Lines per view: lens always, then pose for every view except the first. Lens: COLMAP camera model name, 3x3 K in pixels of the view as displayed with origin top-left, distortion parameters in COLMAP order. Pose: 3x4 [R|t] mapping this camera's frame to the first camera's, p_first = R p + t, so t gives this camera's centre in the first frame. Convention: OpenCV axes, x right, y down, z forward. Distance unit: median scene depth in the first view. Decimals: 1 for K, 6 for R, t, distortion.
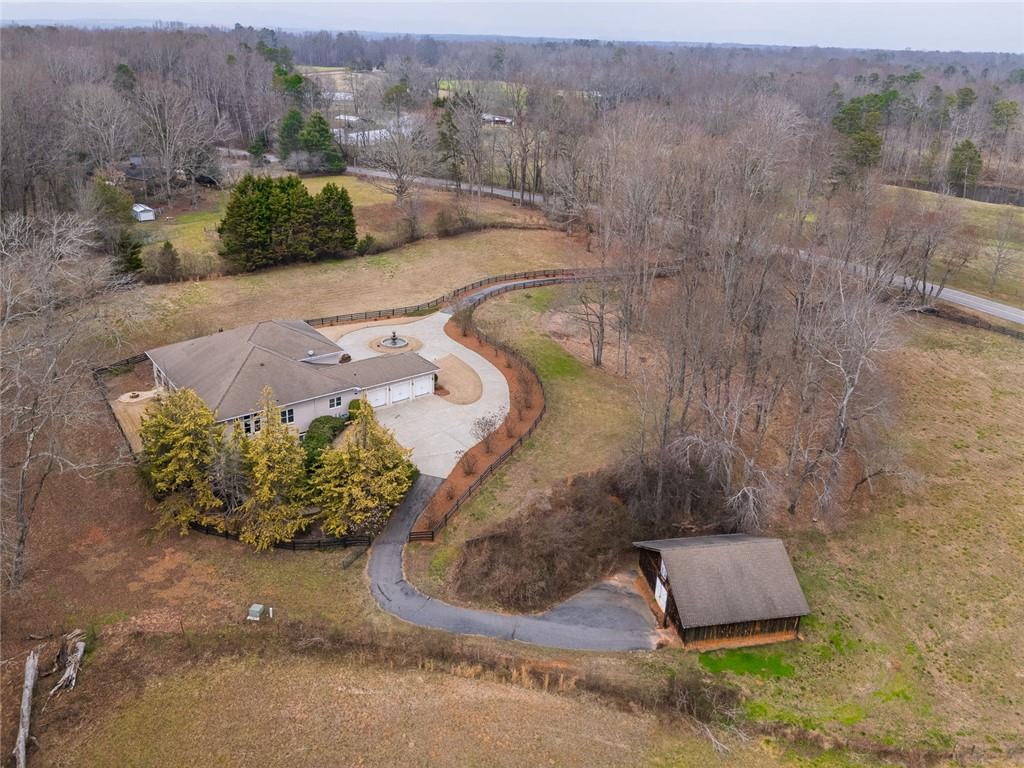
lens RADIAL K [[753.3, 0, 512.0], [0, 753.3, 384.0], [0, 0, 1]] dist [0.093121, -0.099958]
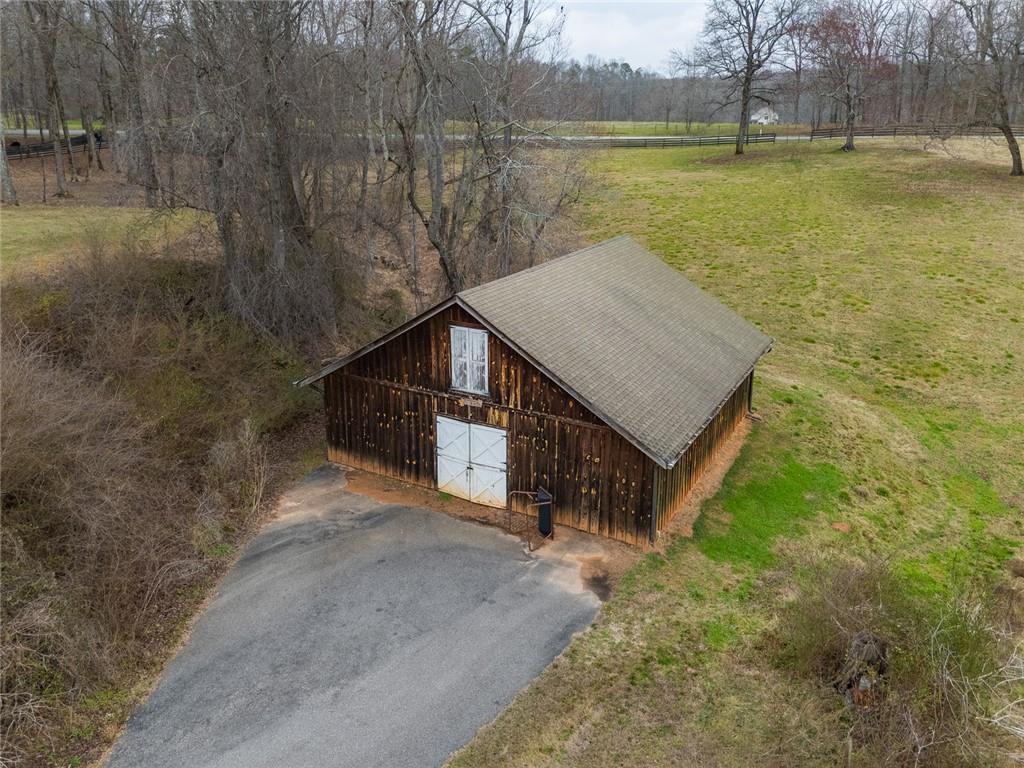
lens RADIAL K [[753.3, 0, 512.0], [0, 753.3, 384.0], [0, 0, 1]] dist [0.093121, -0.099958]
pose [[0.660464, -0.302786, 0.687101, 0.003685], [0.342034, 0.935955, 0.083675, 0.088138], [-0.668431, 0.179748, 0.721727, 0.294862]]
